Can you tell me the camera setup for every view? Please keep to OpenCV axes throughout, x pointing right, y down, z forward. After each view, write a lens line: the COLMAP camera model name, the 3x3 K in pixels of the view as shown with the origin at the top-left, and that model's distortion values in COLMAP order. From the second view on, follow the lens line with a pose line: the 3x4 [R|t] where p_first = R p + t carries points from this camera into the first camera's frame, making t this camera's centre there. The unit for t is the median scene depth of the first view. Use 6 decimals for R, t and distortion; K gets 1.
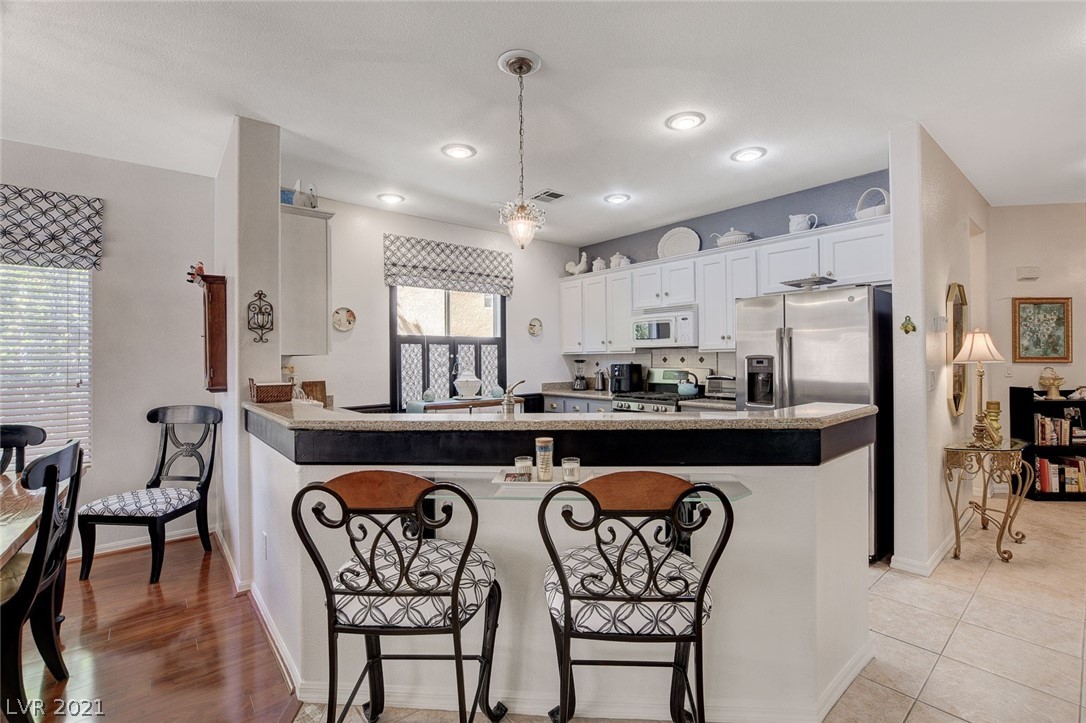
lens RADIAL K [[480.3, 0, 545.2], [0, 480.3, 355.3], [0, 0, 1]] dist [-0.023199, 0.000356]
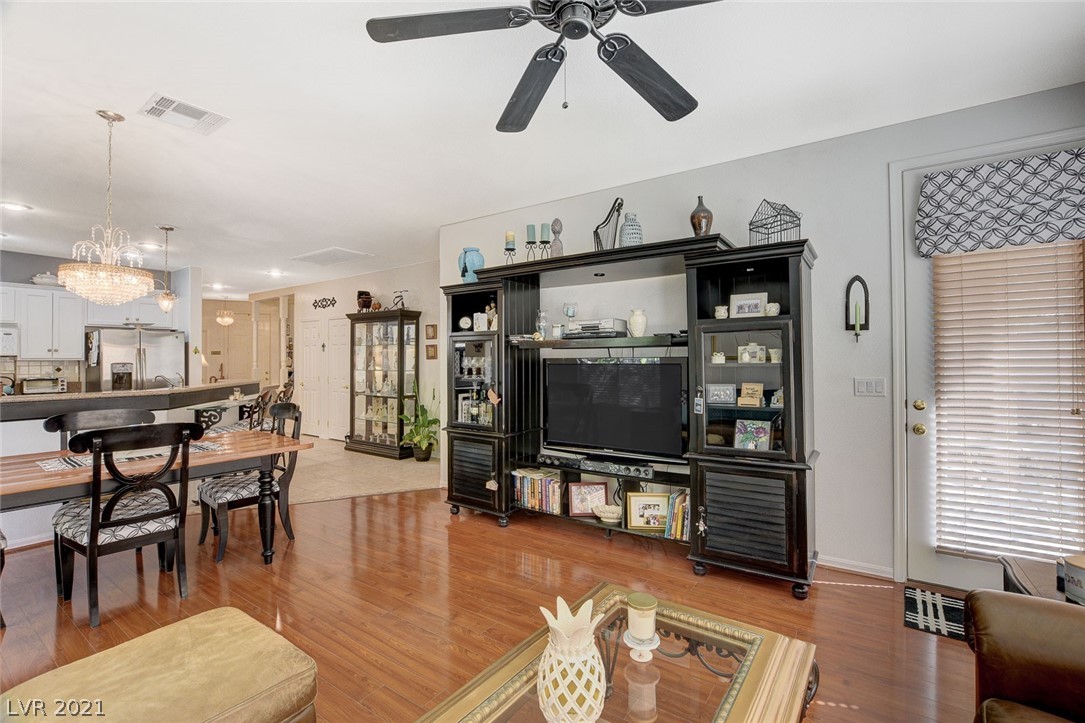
lens RADIAL K [[479.8, 0, 544.7], [0, 479.8, 355.3], [0, 0, 1]] dist [-0.023199, 0.000356]
pose [[-0.265735, 0.021179, 0.963813, -1.428001], [0.003720, 0.999774, -0.020944, 0.013048], [-0.964039, -0.001980, -0.265754, -0.052134]]
